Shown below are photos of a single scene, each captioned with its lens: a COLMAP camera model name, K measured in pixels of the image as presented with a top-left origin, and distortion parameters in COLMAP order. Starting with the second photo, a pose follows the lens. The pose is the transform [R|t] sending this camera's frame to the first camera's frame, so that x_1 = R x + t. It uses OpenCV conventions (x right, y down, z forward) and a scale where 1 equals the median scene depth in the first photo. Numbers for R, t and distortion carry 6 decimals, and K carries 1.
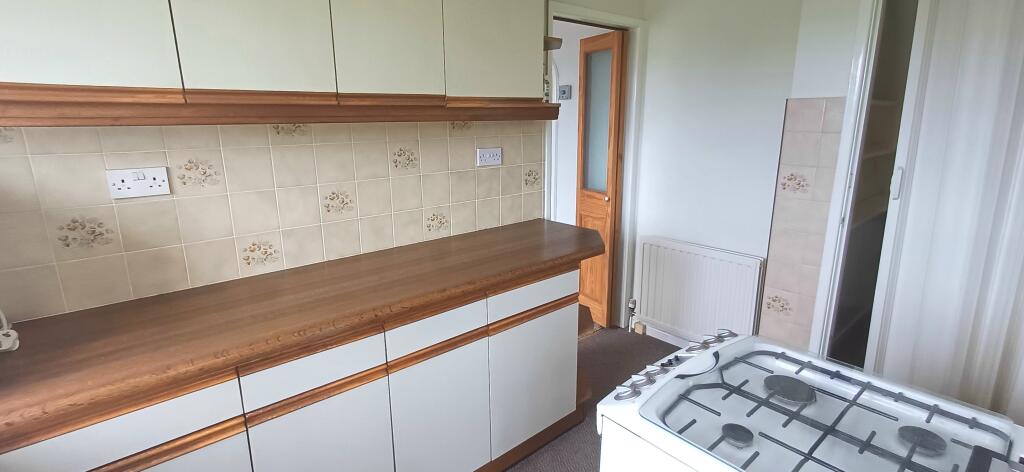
lens RADIAL K [[462.4, 0, 488.2], [0, 462.4, 230.0], [0, 0, 1]] dist [-0.002516, 0.000075]
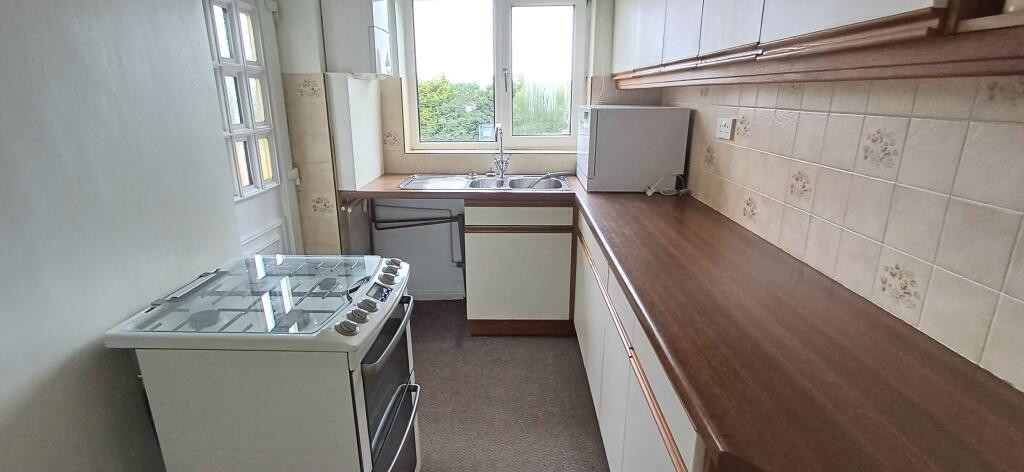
lens RADIAL K [[462.4, 0, 488.2], [0, 462.4, 230.0], [0, 0, 1]] dist [-0.002516, 0.000075]
pose [[-0.672823, 0.236269, -0.701060, 0.536049], [-0.140850, 0.889387, 0.434915, -0.227046], [0.726271, 0.391365, -0.565122, 0.935313]]
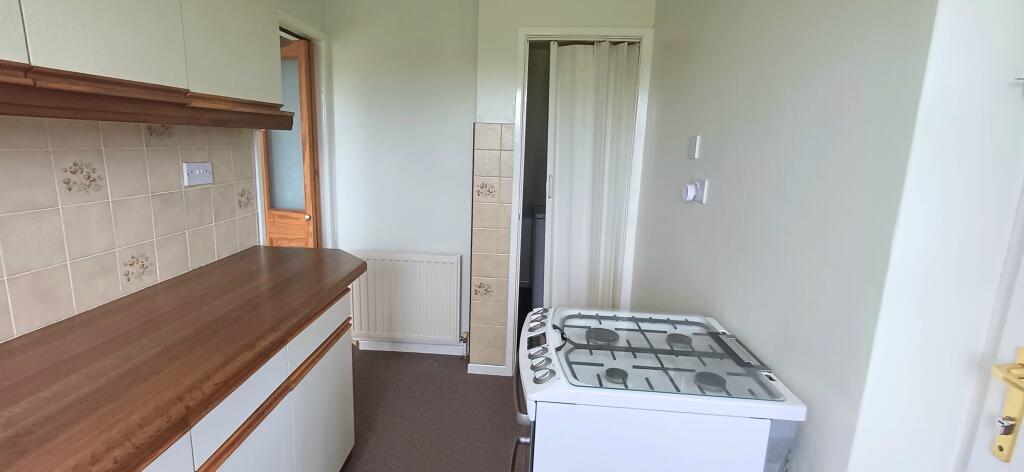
lens RADIAL K [[471.1, 0, 481.1], [0, 471.1, 229.9], [0, 0, 1]] dist [0.021717, 0.000466]
pose [[0.693213, -0.102930, 0.713345, -0.259572], [0.131883, 0.991154, 0.014854, -0.014840], [-0.708563, 0.083781, 0.700656, 0.120067]]
